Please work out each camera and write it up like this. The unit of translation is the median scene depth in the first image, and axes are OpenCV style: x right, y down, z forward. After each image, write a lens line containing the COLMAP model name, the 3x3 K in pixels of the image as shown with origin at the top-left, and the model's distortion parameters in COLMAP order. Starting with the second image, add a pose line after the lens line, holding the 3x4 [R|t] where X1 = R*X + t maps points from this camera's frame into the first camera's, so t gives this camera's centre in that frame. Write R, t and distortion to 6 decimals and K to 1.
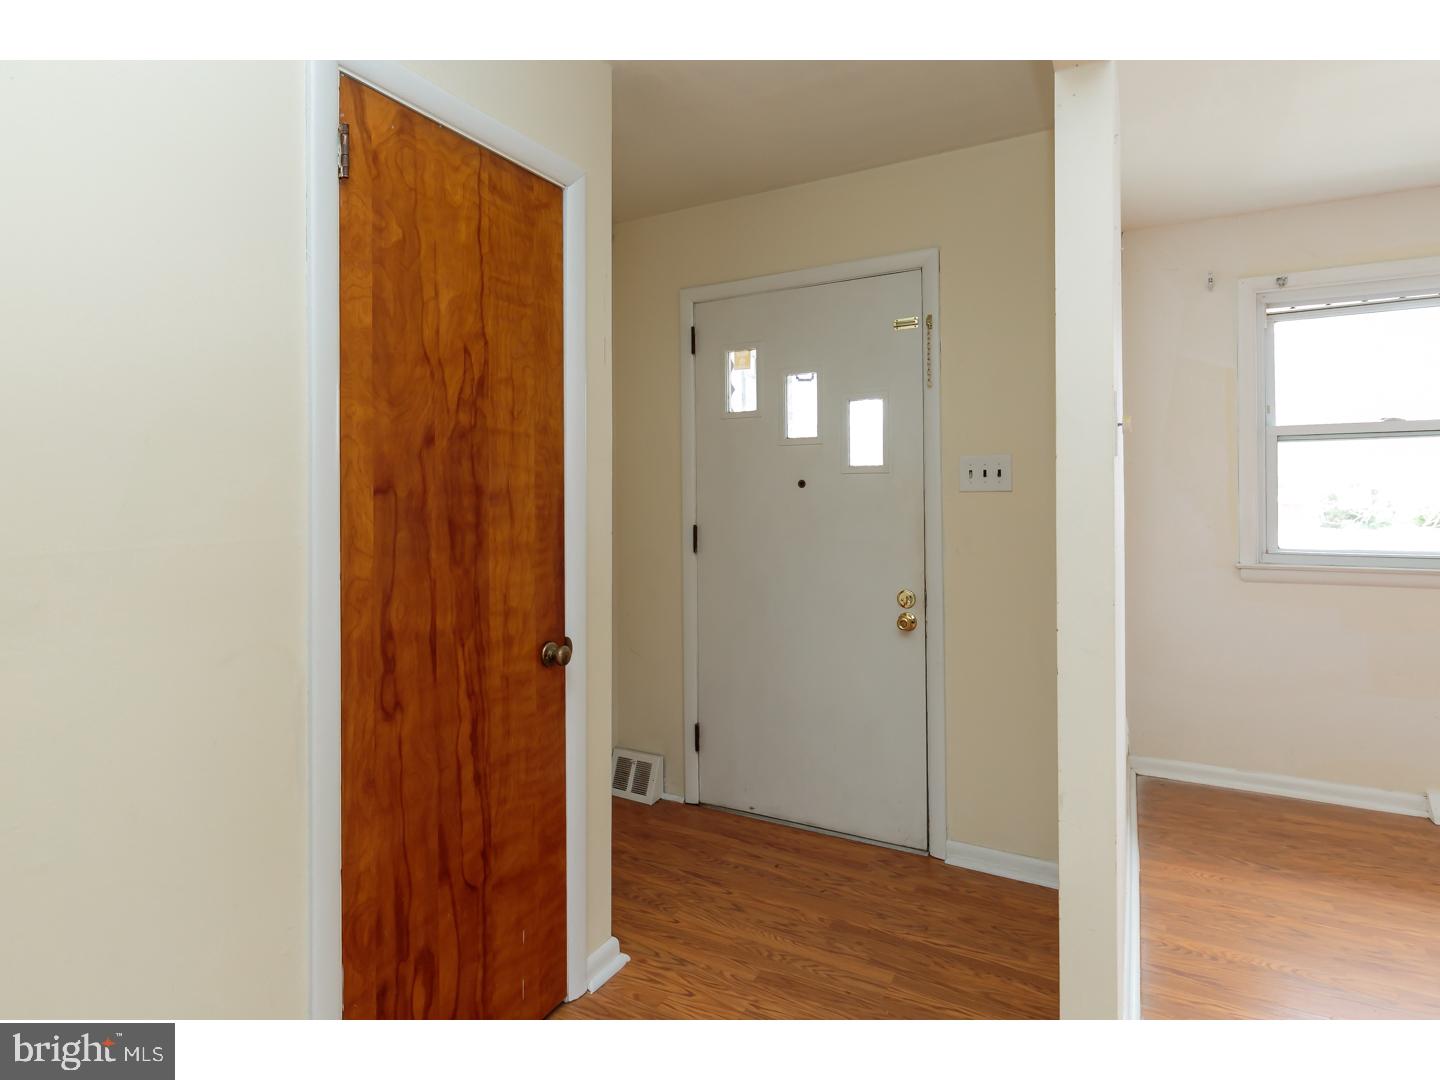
lens RADIAL K [[754.1, 0, 721.9], [0, 754.1, 479.7], [0, 0, 1]] dist [0.000939, -0.000065]
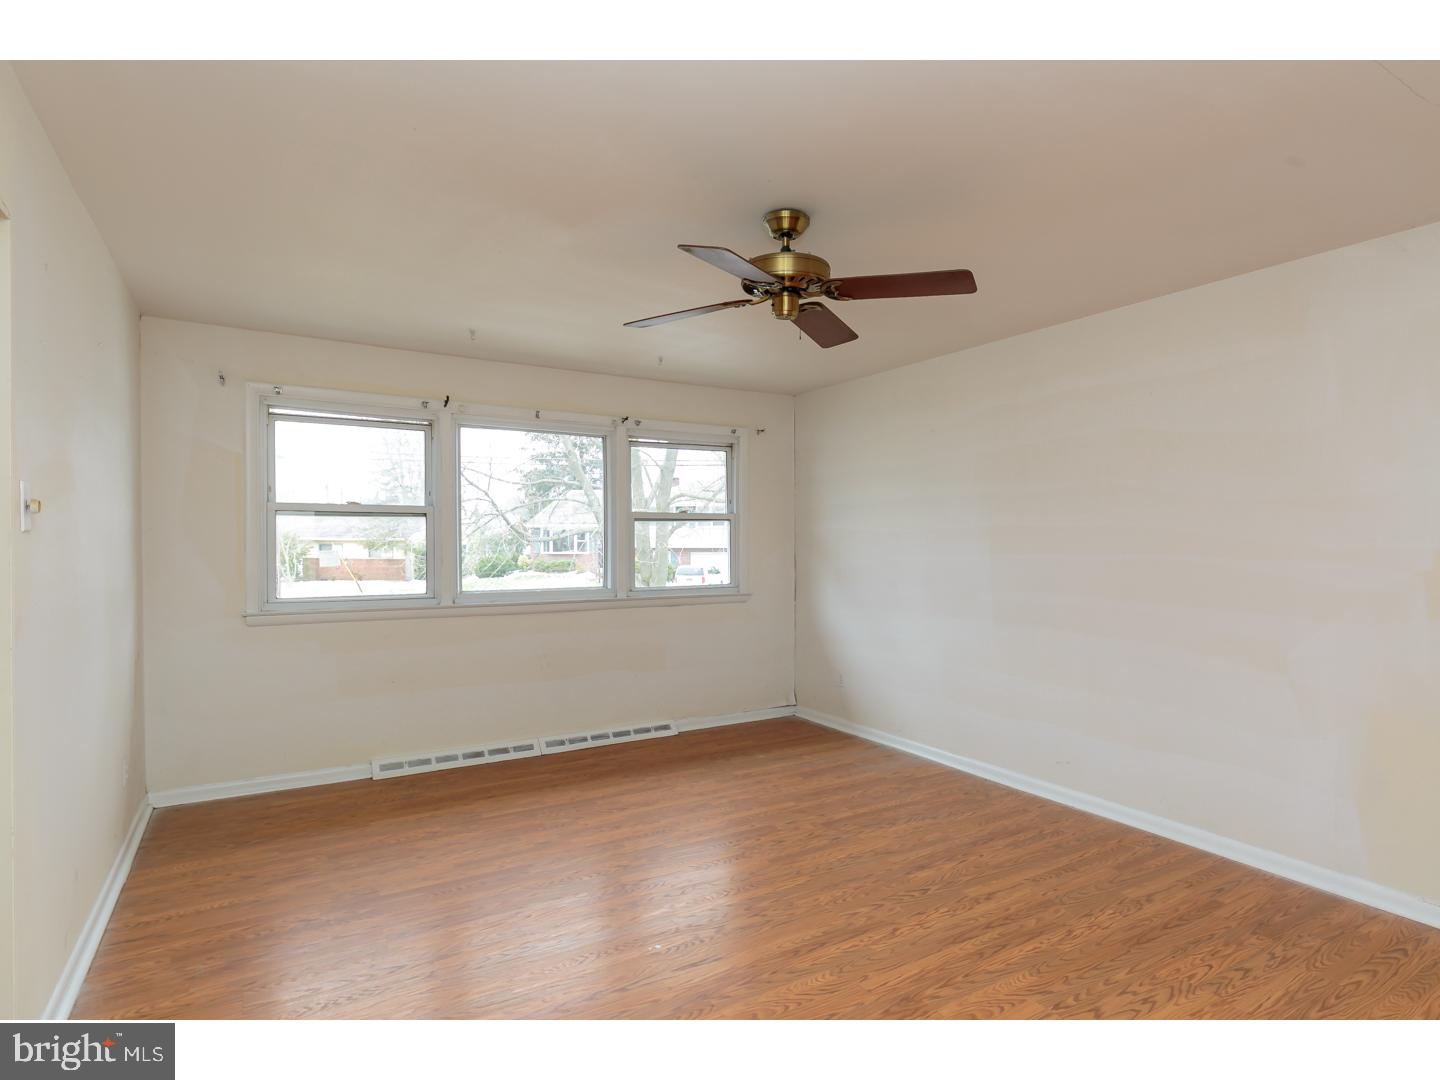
lens RADIAL K [[759.5, 0, 715.2], [0, 759.5, 547.5], [0, 0, 1]] dist [0.001703, -0.000315]
pose [[0.509485, 0.004123, 0.860470, 0.012540], [-0.016599, 0.999850, 0.005037, -0.025284], [-0.860319, -0.016849, 0.509477, -0.554310]]
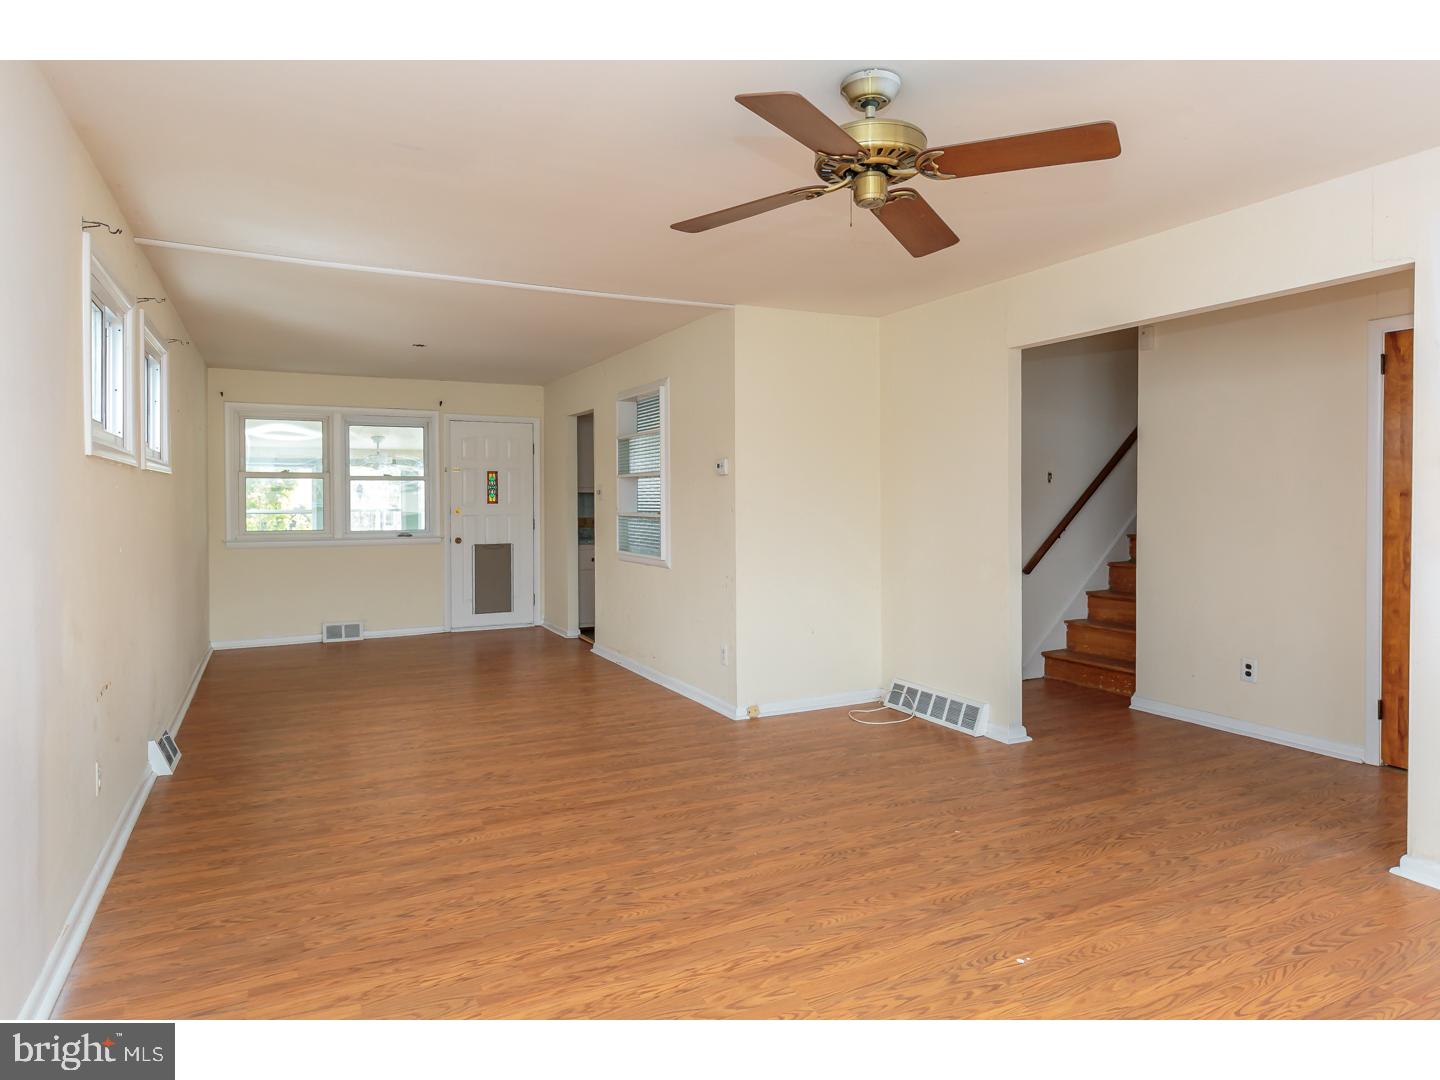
lens RADIAL K [[867.2, 0, 718.9], [0, 867.2, 532.9], [0, 0, 1]] dist [0.002314, 0.000091]
pose [[-0.567872, 0.044724, -0.821901, 2.598477], [0.018216, 0.998961, 0.041773, -0.014608], [0.822915, 0.008750, -0.568097, 0.651156]]
